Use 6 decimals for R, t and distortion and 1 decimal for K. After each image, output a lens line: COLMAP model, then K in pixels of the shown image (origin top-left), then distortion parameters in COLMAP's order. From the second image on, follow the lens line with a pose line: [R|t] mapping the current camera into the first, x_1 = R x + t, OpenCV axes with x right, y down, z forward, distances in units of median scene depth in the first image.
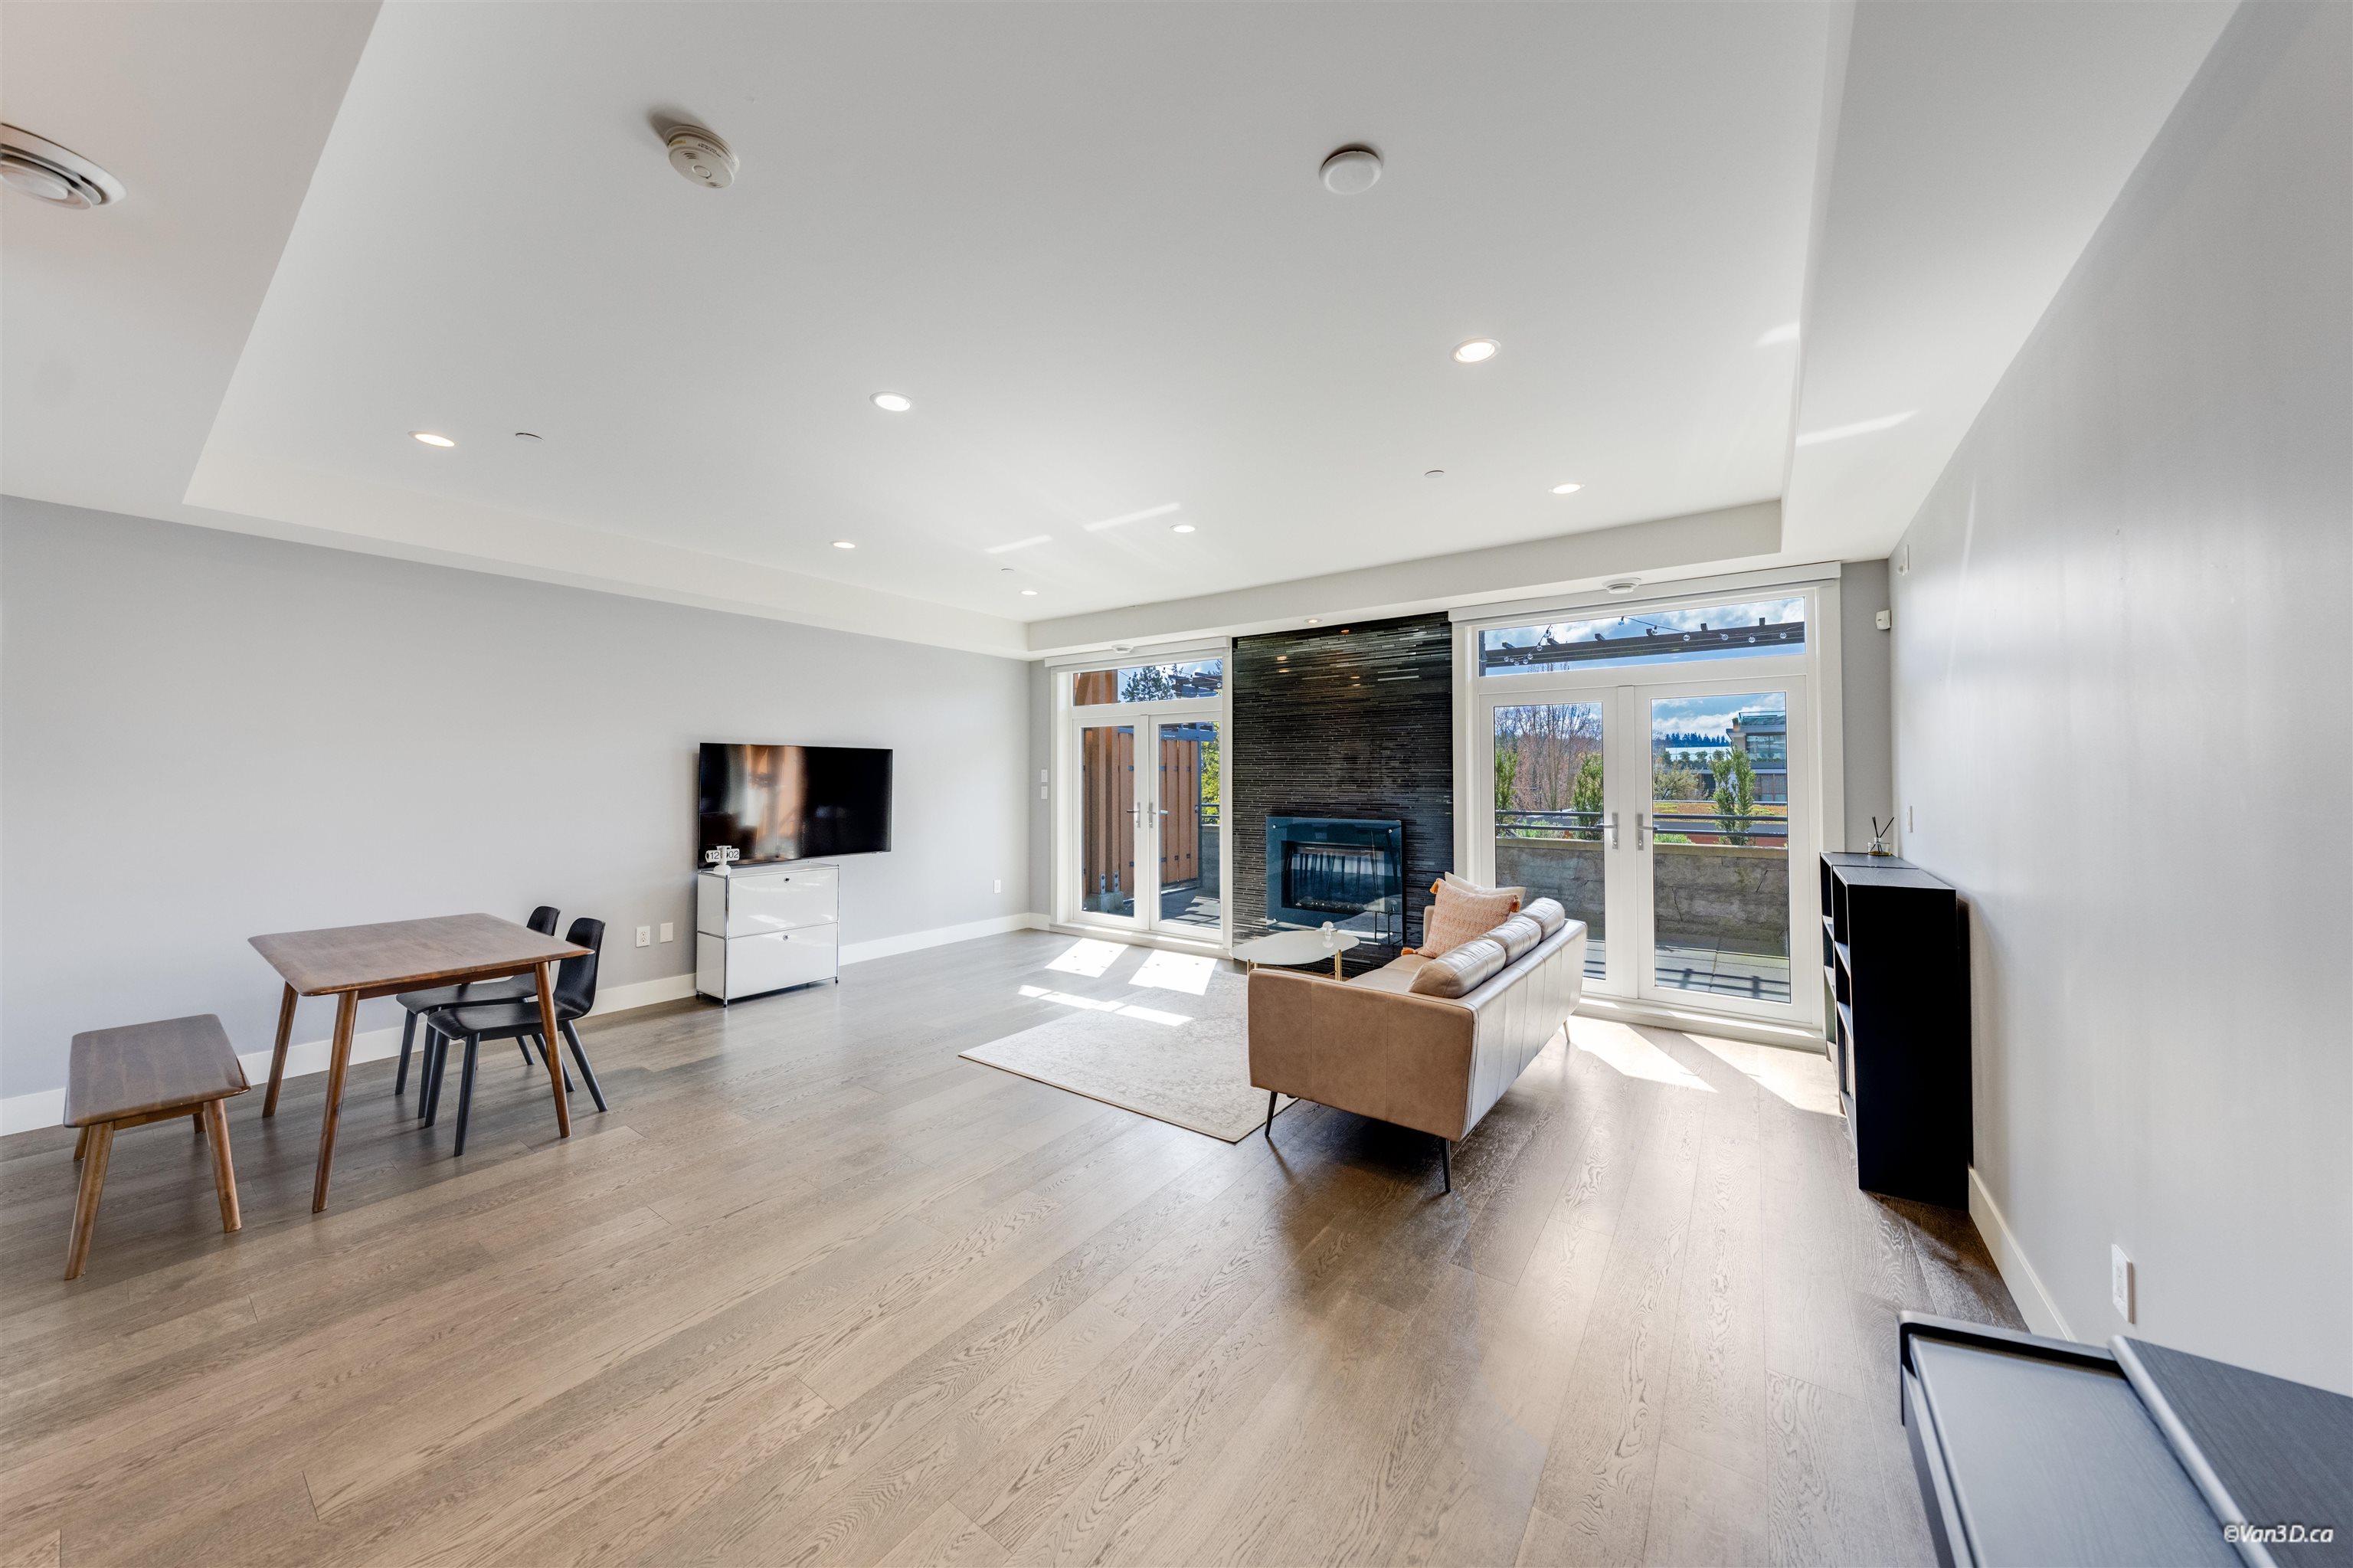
lens RADIAL K [[793.5, 0, 1175.7], [0, 793.5, 765.5], [0, 0, 1]] dist [-0.000745, -0.000094]
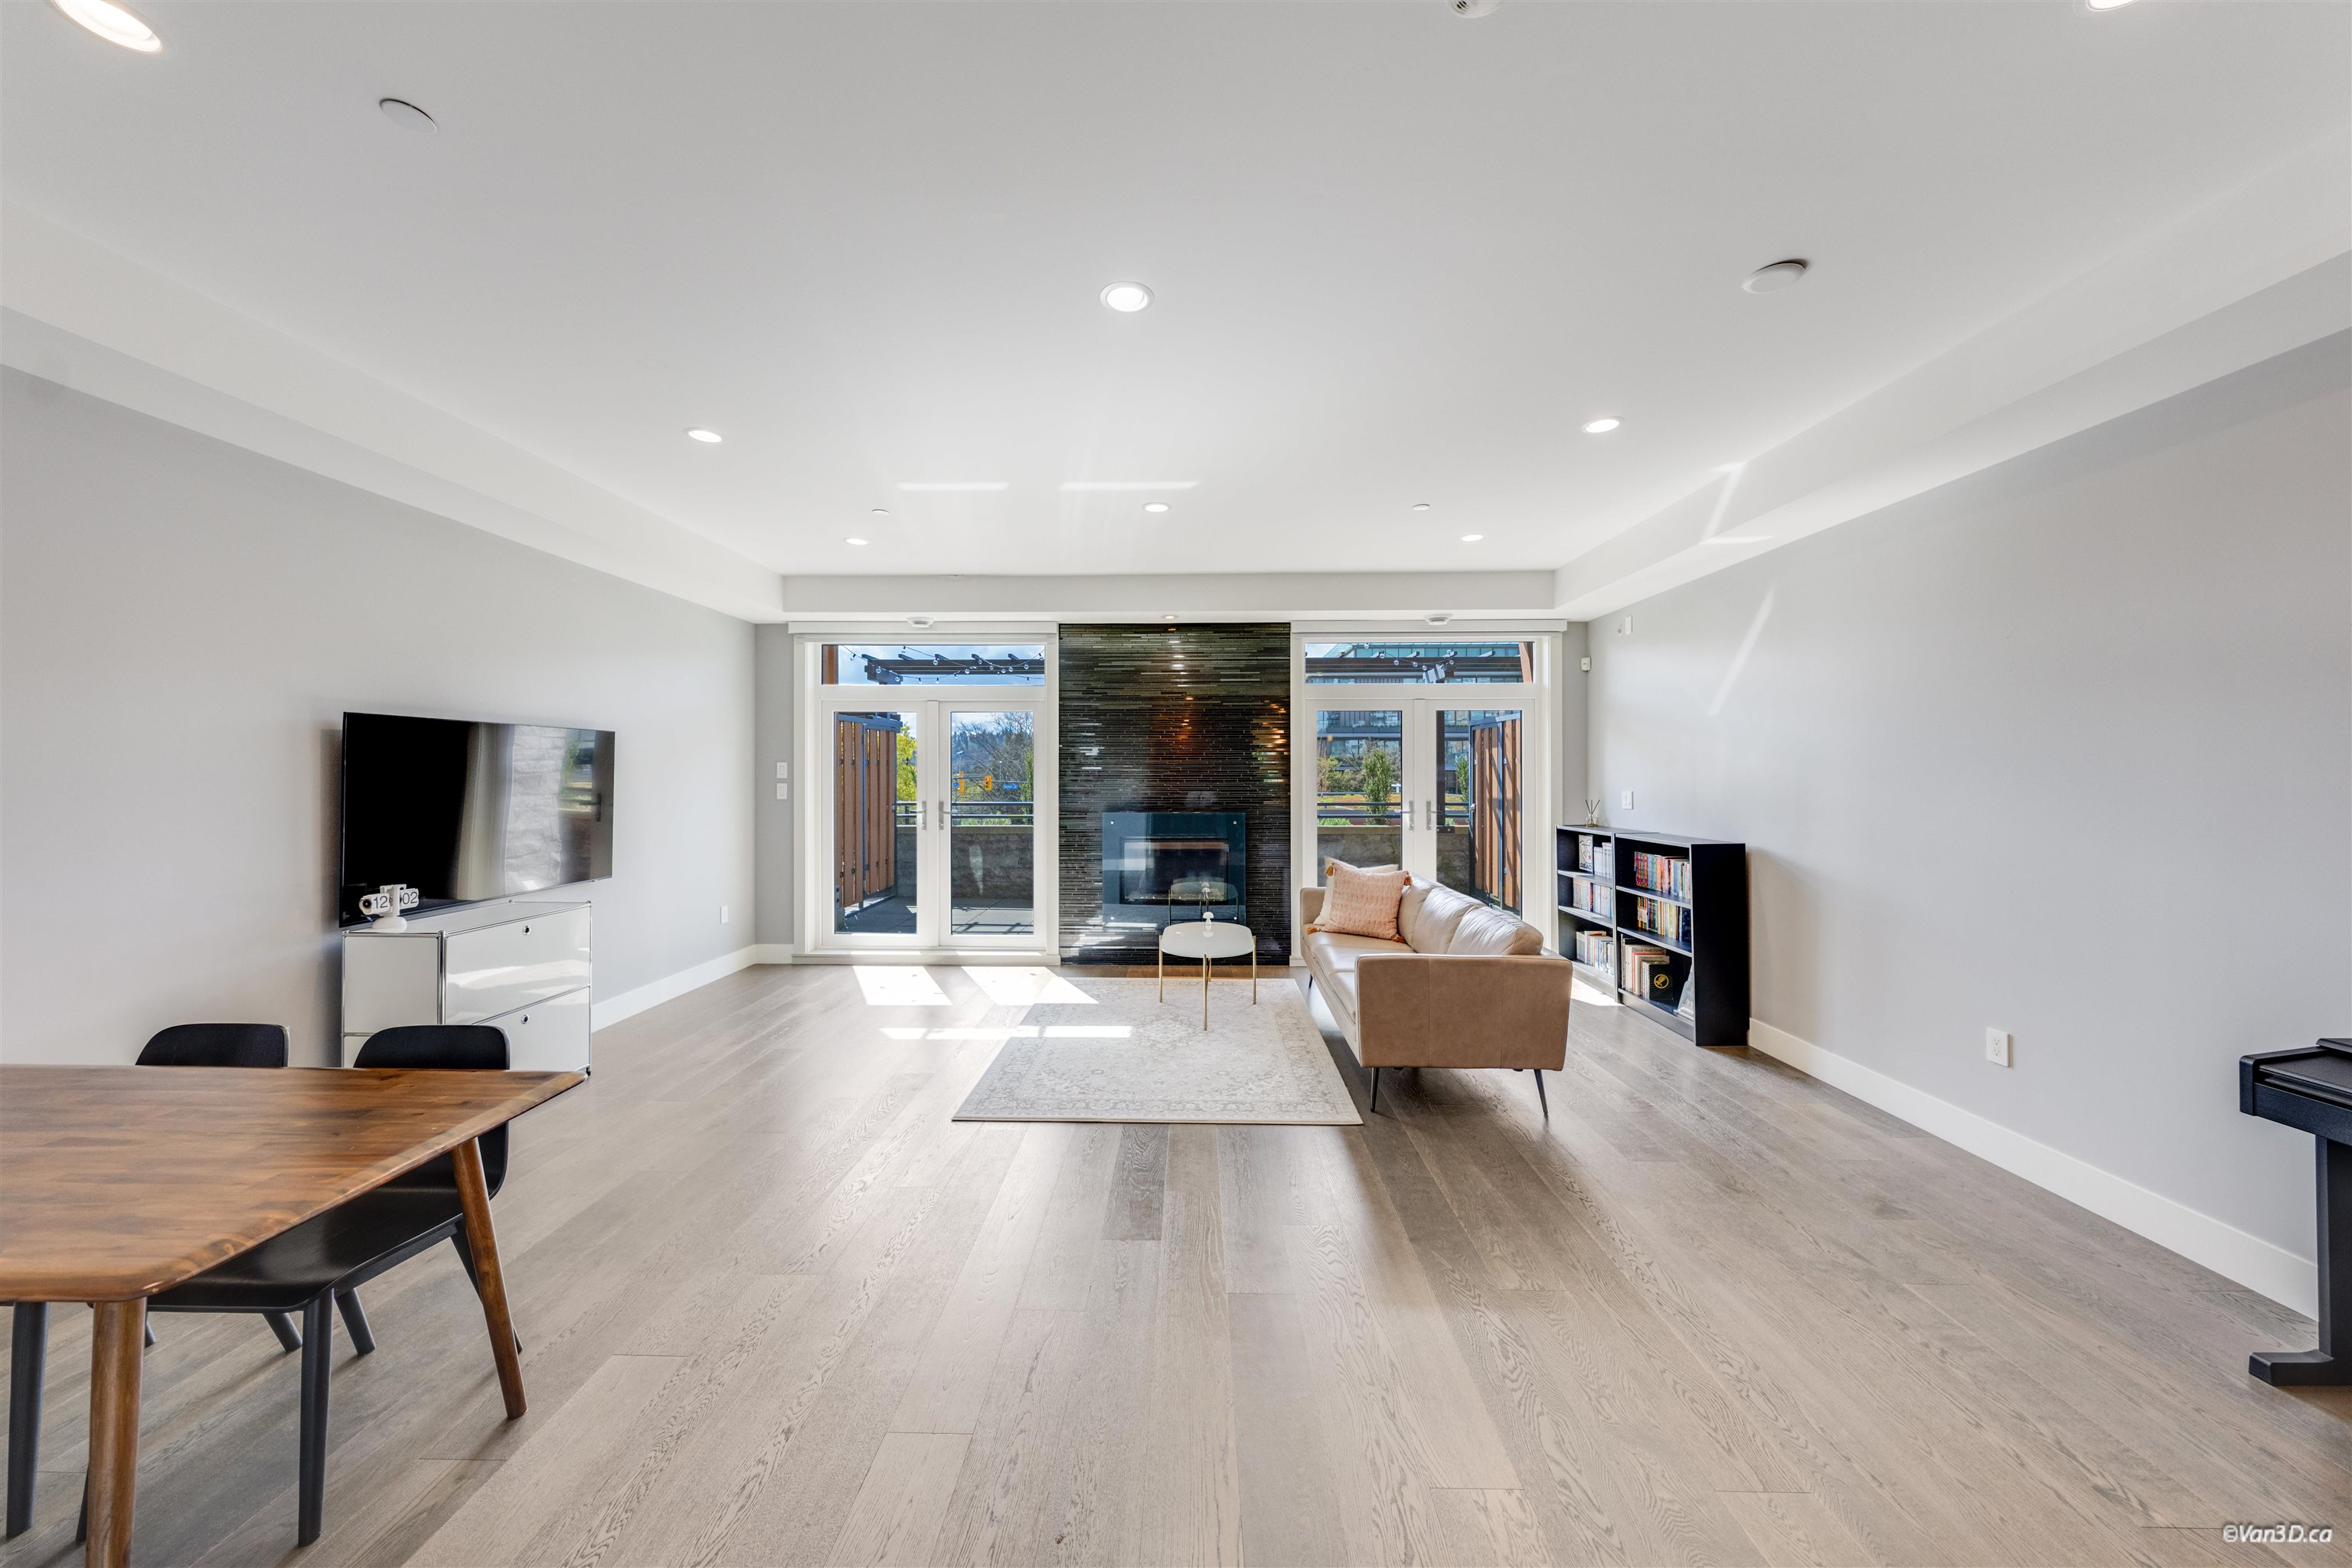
lens RADIAL K [[799.1, 0, 1170.7], [0, 799.1, 770.1], [0, 0, 1]] dist [-0.000115, -0.000112]
pose [[0.824564, 0.003114, 0.565760, -0.423115], [-0.009025, 0.999930, 0.007649, 0.004628], [-0.565697, -0.011413, 0.824534, 0.168875]]
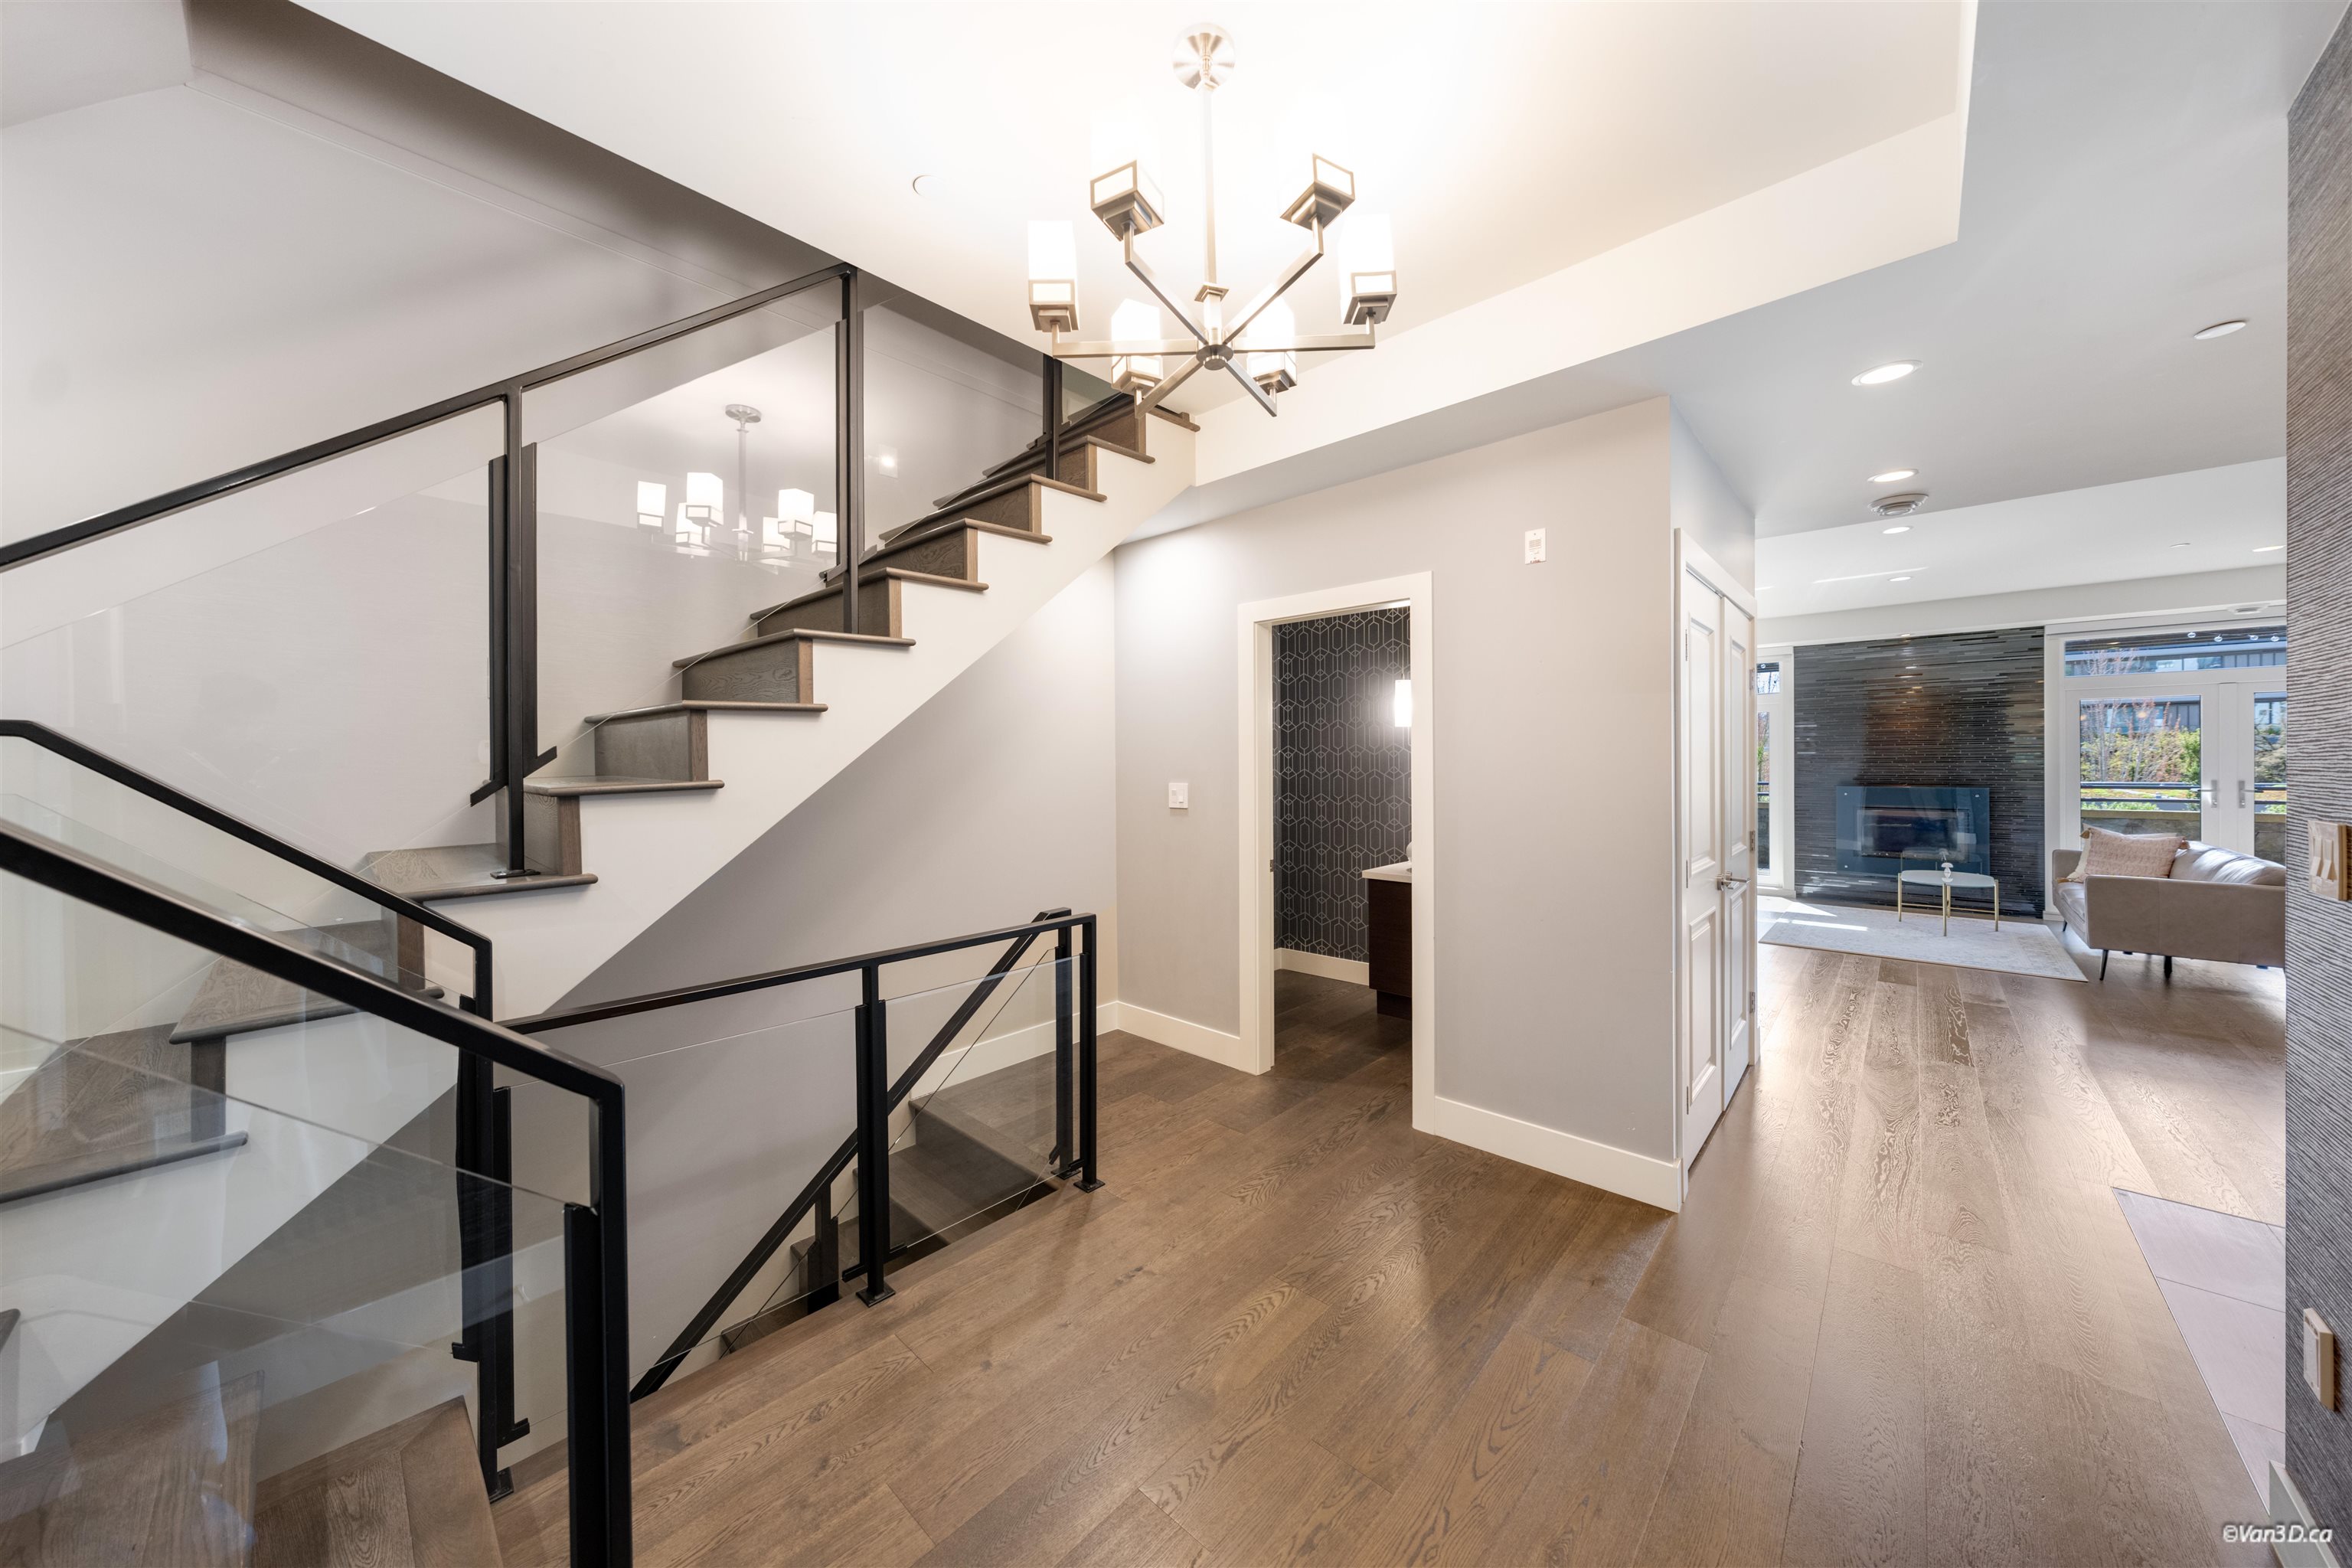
lens RADIAL K [[799.1, 0, 1170.7], [0, 799.1, 770.1], [0, 0, 1]] dist [-0.000115, -0.000112]
pose [[0.992113, -0.002781, -0.125313, -0.900768], [0.004911, 0.999849, 0.016696, 0.011762], [0.125248, -0.017179, 0.991977, -0.473108]]
